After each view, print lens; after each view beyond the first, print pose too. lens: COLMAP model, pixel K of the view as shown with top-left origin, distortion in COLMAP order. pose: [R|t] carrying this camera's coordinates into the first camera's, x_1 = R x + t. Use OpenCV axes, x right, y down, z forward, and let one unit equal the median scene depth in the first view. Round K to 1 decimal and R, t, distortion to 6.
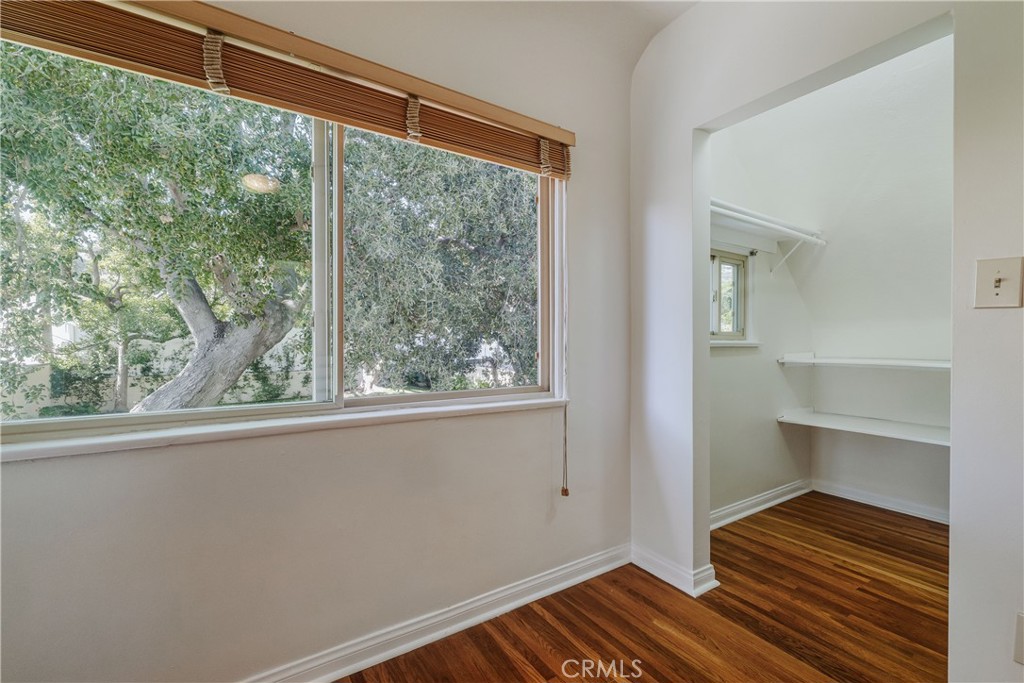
lens RADIAL K [[444.3, 0, 510.4], [0, 444.3, 334.1], [0, 0, 1]] dist [-0.012929, 0.006770]
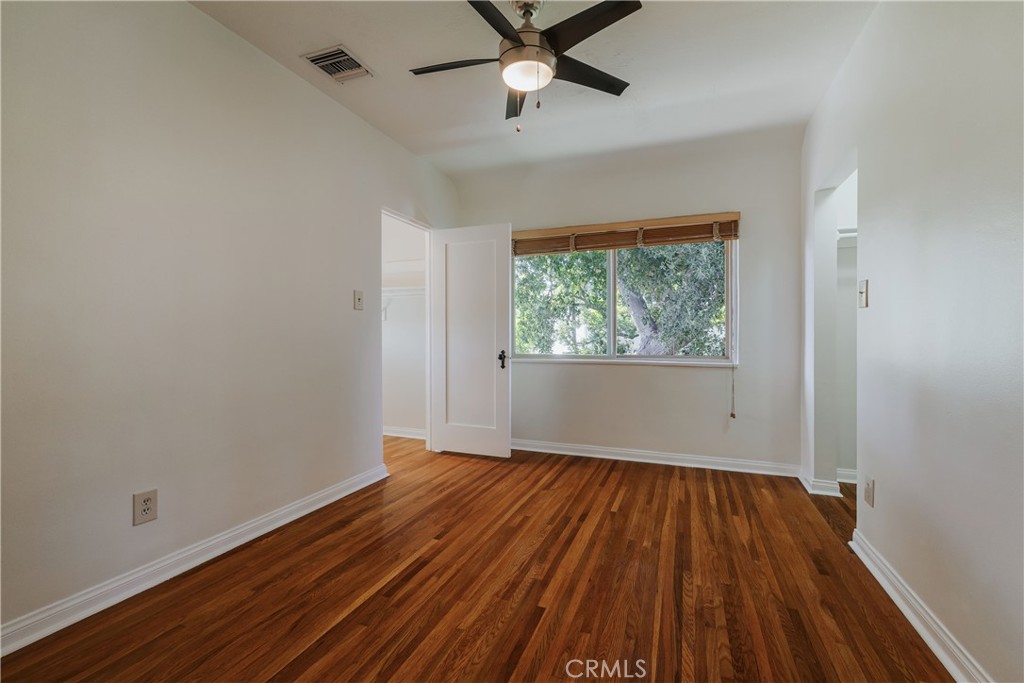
lens RADIAL K [[440.2, 0, 520.1], [0, 440.2, 323.7], [0, 0, 1]] dist [-0.004361, 0.000213]
pose [[0.584313, -0.020461, -0.811270, 0.990484], [0.002318, 0.999720, -0.023545, 0.023627], [0.811525, 0.011877, 0.584197, -0.681267]]
